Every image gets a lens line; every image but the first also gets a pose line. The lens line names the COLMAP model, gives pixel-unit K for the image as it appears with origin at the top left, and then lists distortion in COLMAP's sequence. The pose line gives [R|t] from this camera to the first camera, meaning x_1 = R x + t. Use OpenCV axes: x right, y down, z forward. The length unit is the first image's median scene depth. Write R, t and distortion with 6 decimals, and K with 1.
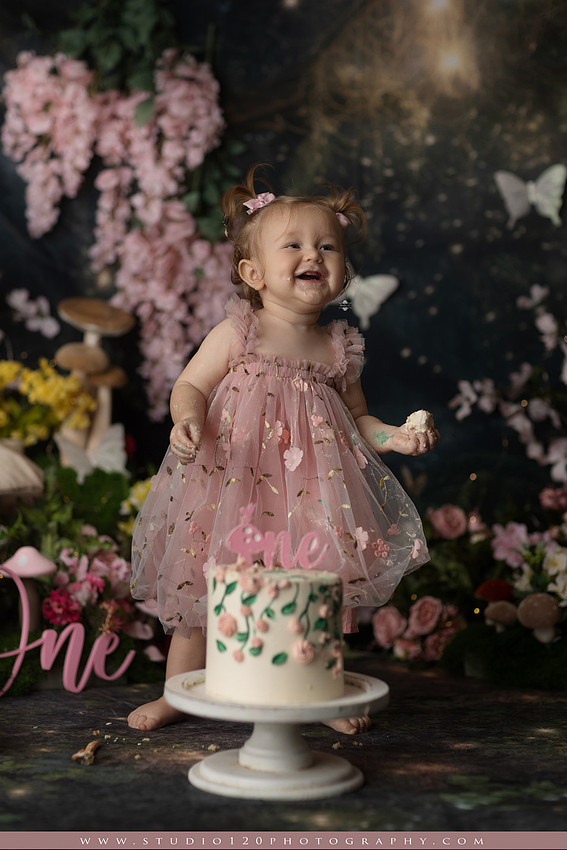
lens RADIAL K [[2045.3, 0, 284.3], [0, 2045.3, 443.9], [0, 0, 1]] dist [-0.106488, 1.174426]
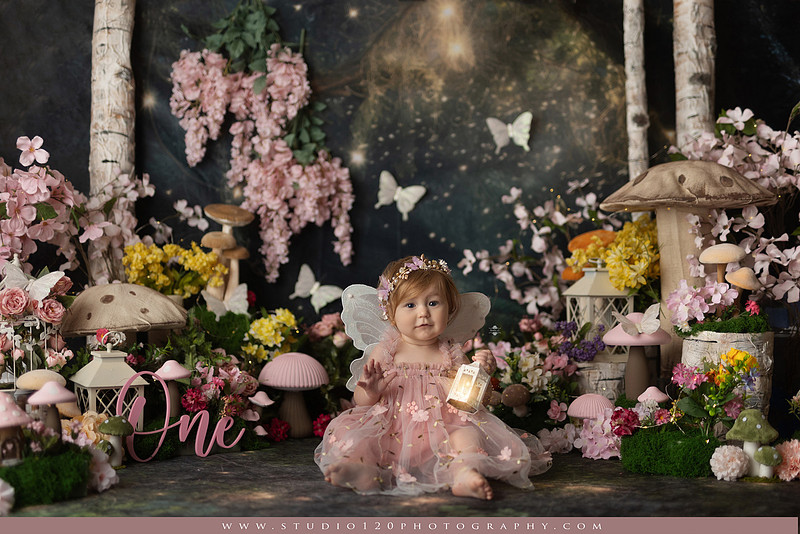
lens RADIAL K [[1125.2, 0, 406.7], [0, 1125.2, 271.7], [0, 0, 1]] dist [0.002408, 0.011923]
pose [[0.999636, -0.024979, -0.010154, 0.054590], [0.024371, 0.998127, -0.056106, 0.034865], [0.011536, 0.055838, 0.998373, 0.166955]]
